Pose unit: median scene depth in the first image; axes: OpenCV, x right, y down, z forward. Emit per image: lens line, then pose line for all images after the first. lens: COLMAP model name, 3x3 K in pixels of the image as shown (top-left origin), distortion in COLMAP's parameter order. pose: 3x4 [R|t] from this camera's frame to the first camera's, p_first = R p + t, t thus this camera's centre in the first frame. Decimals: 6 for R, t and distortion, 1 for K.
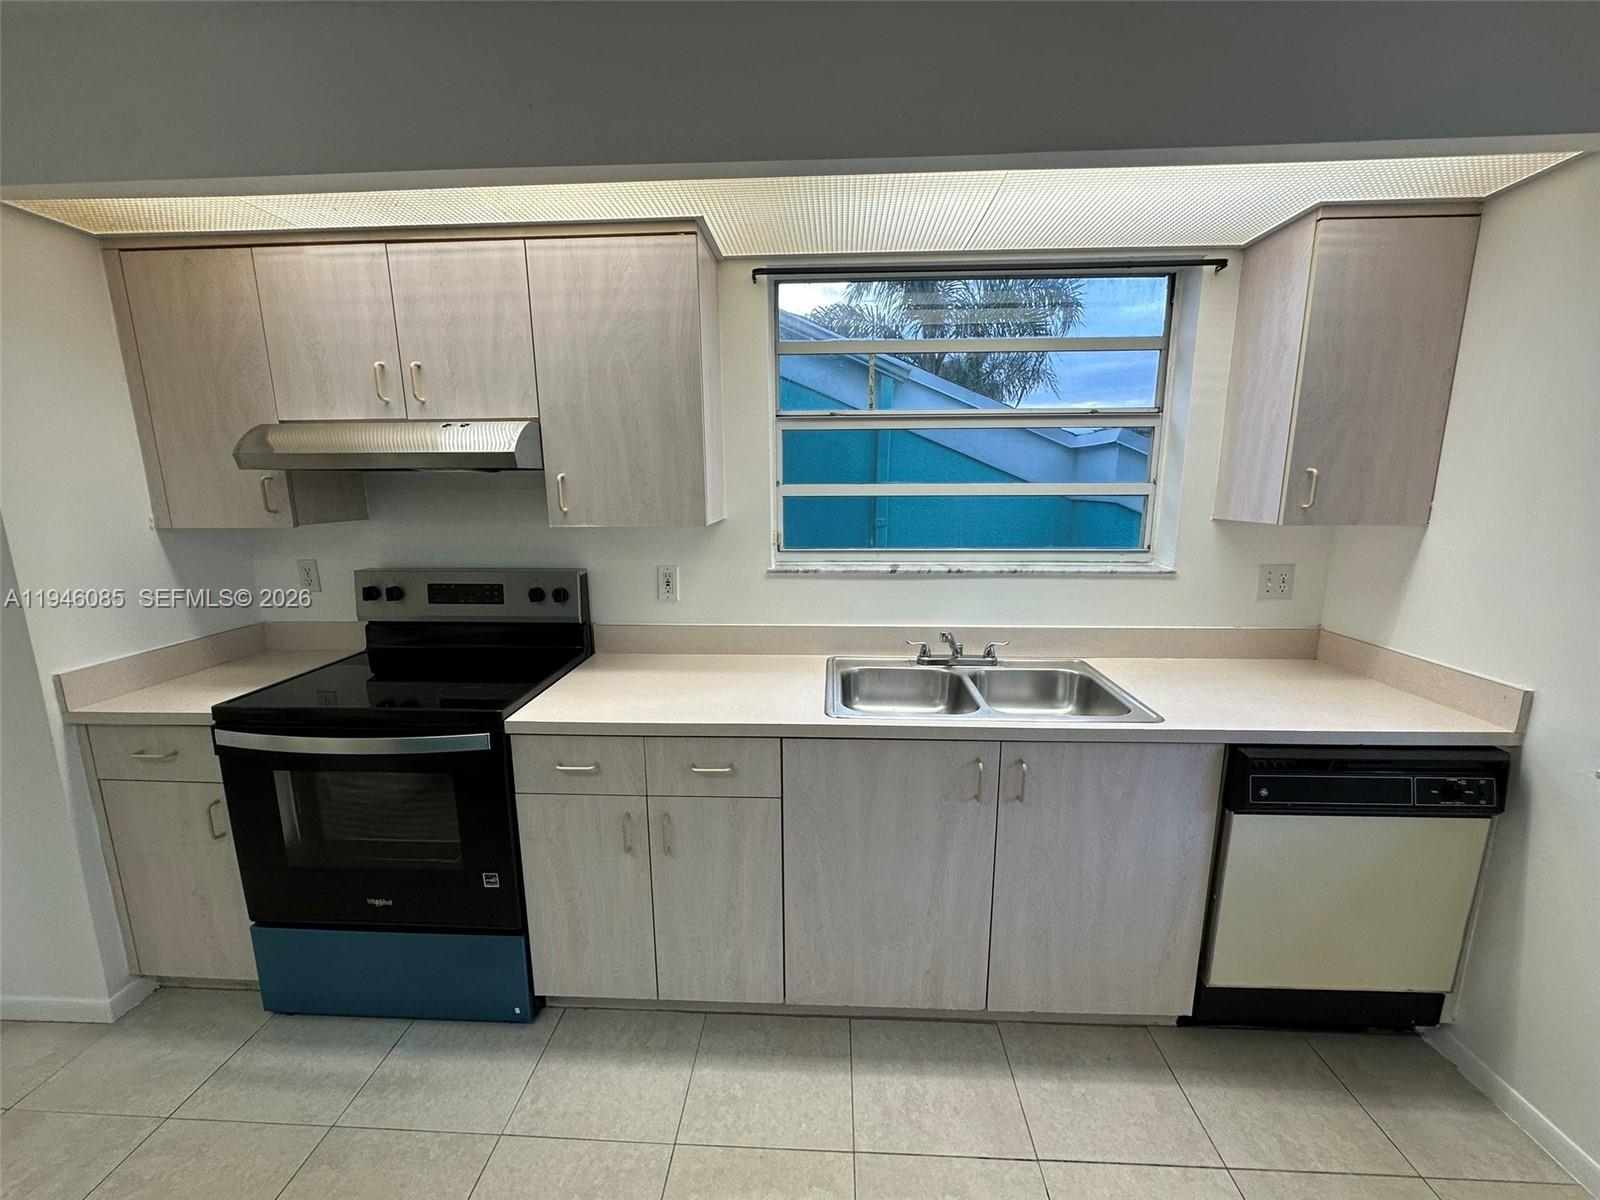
lens RADIAL K [[639.6, 0, 800.5], [0, 639.6, 601.7], [0, 0, 1]] dist [-0.001887, -0.000010]
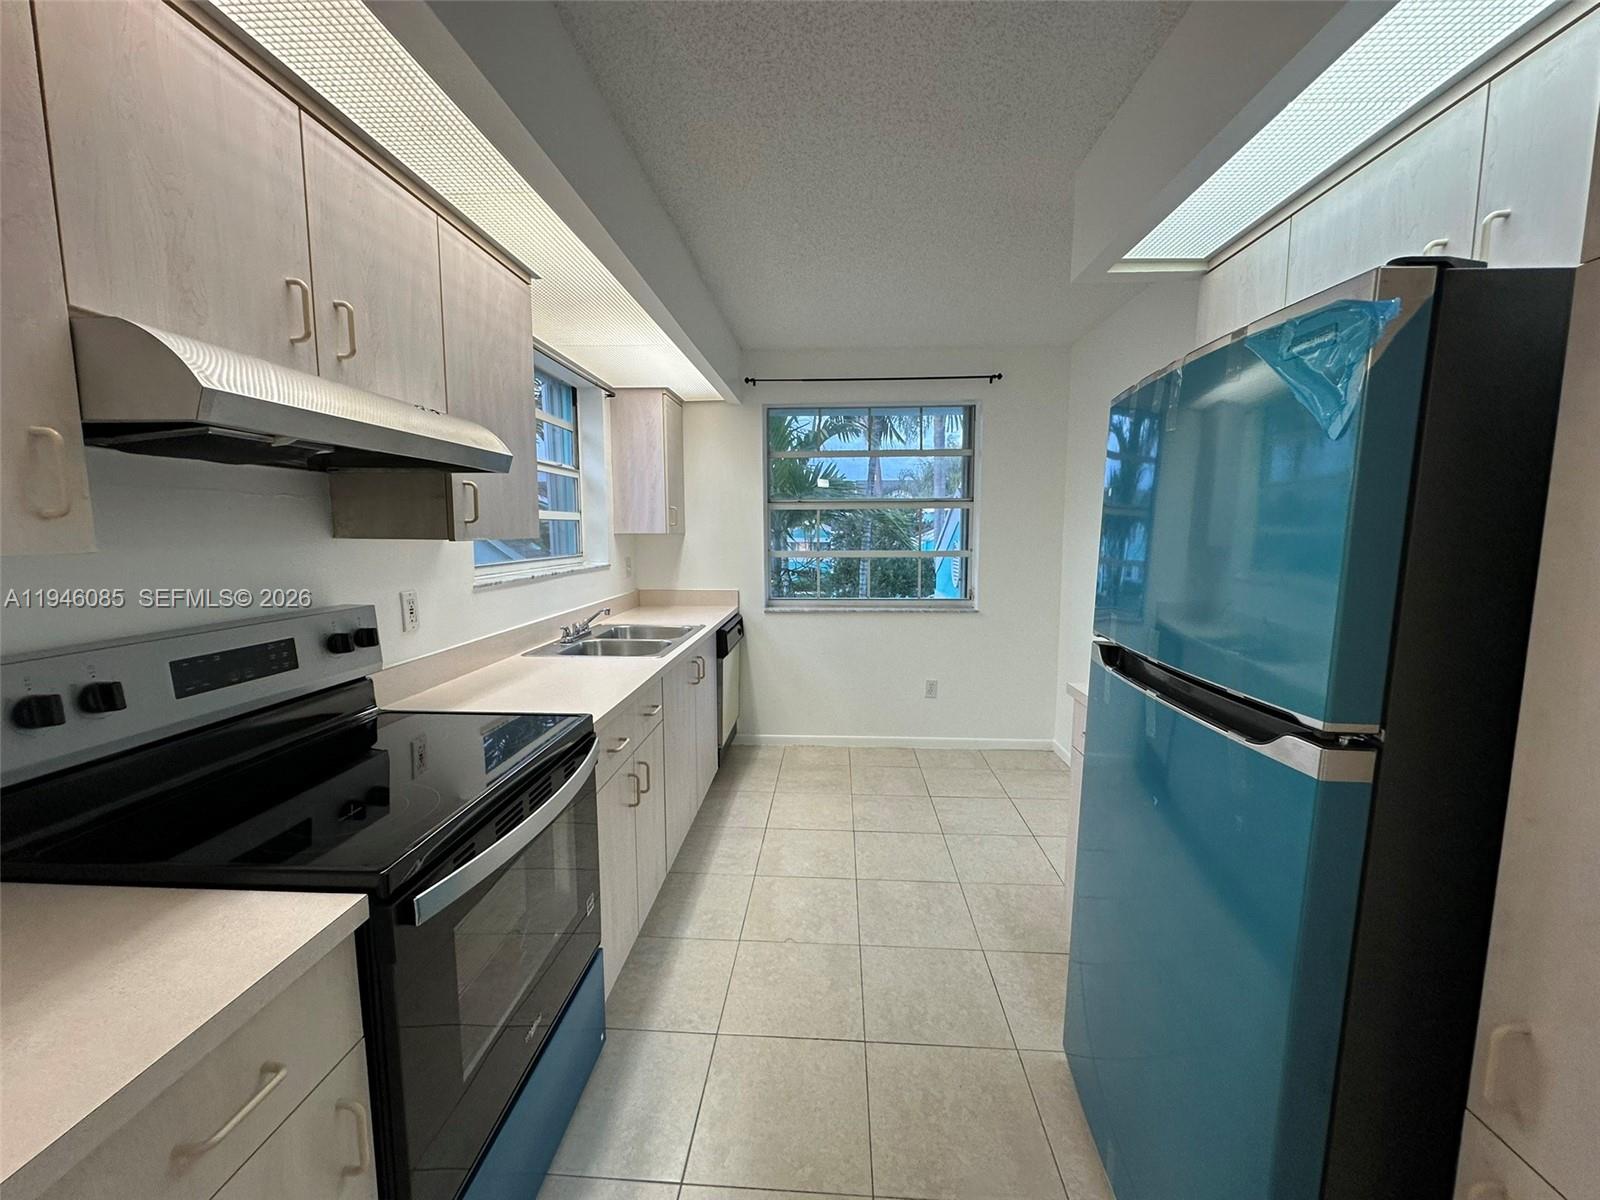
lens RADIAL K [[639.6, 0, 800.5], [0, 639.6, 601.7], [0, 0, 1]] dist [-0.001887, -0.000010]
pose [[0.005054, -0.108945, 0.994035, -1.337319], [0.183951, 0.977185, 0.106163, -0.045341], [-0.982922, 0.182317, 0.024979, 0.571205]]
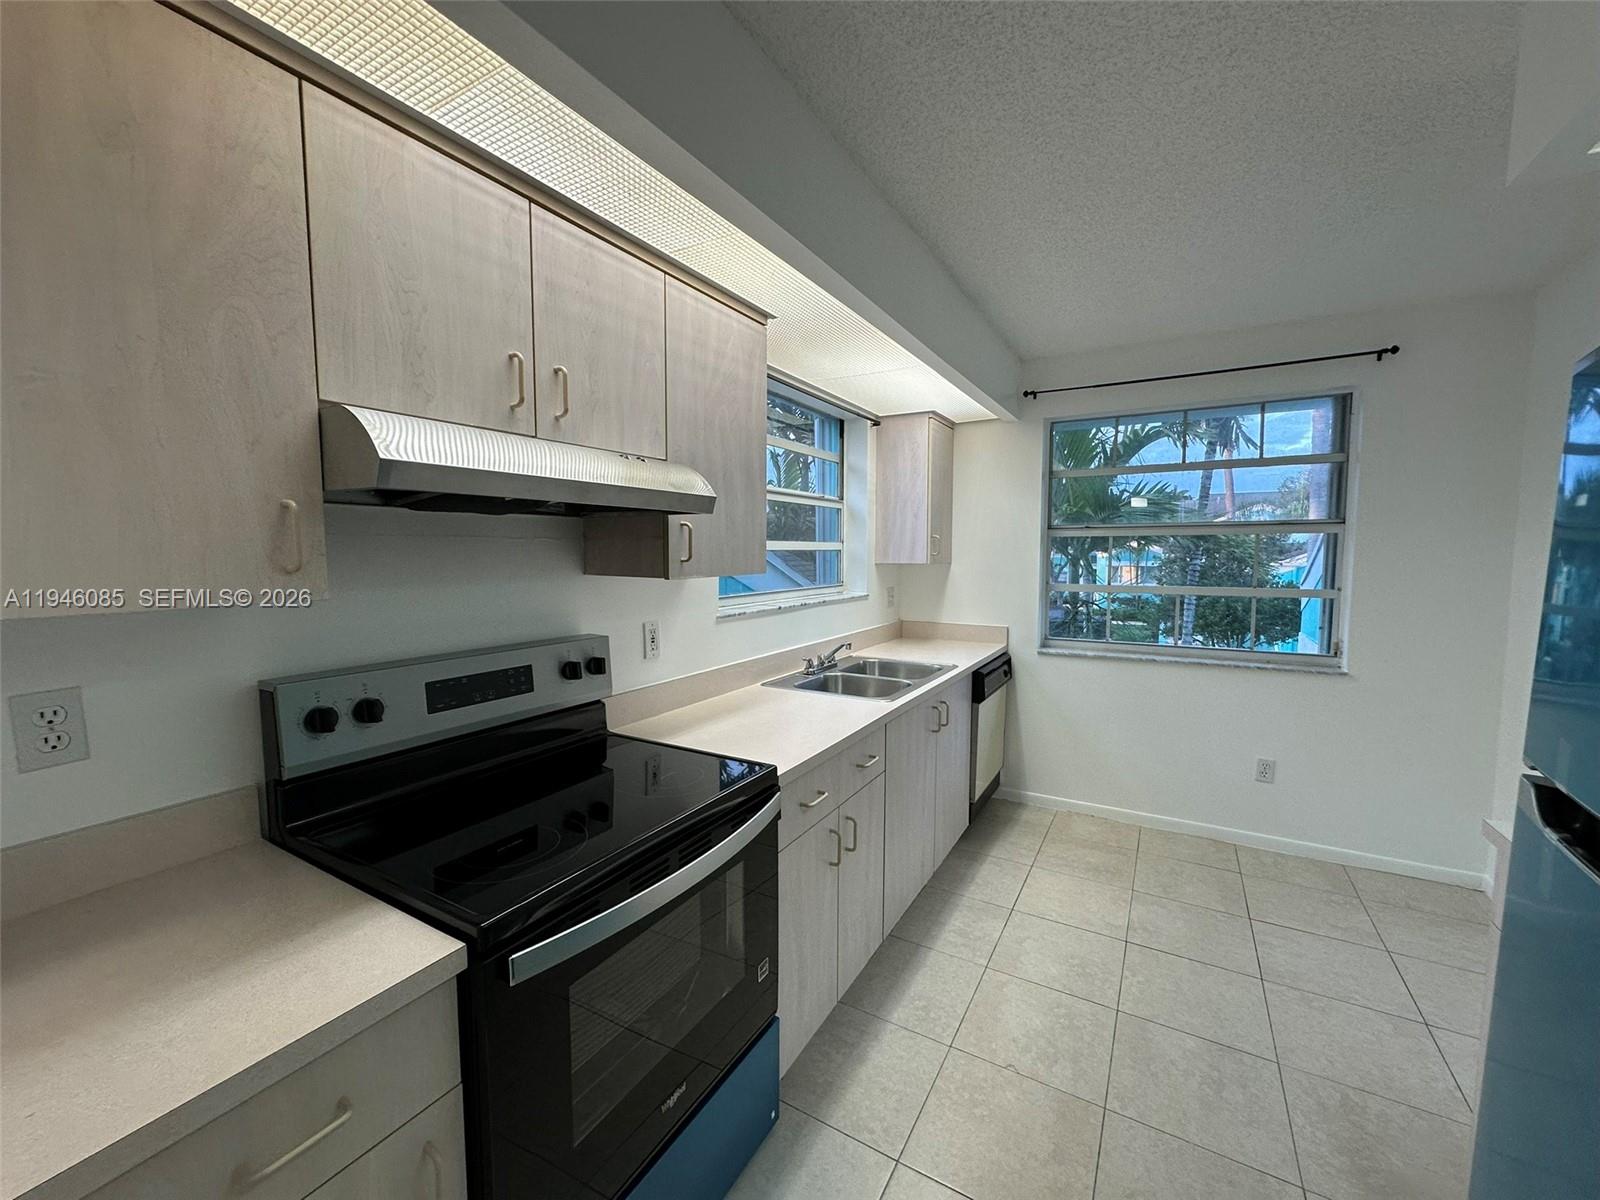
lens RADIAL K [[639.6, 0, 800.5], [0, 639.6, 601.7], [0, 0, 1]] dist [-0.001887, -0.000010]
pose [[0.459810, -0.067102, 0.885478, -1.177776], [0.160778, 0.986952, -0.008697, -0.051734], [-0.873341, 0.146364, 0.464599, 0.453825]]
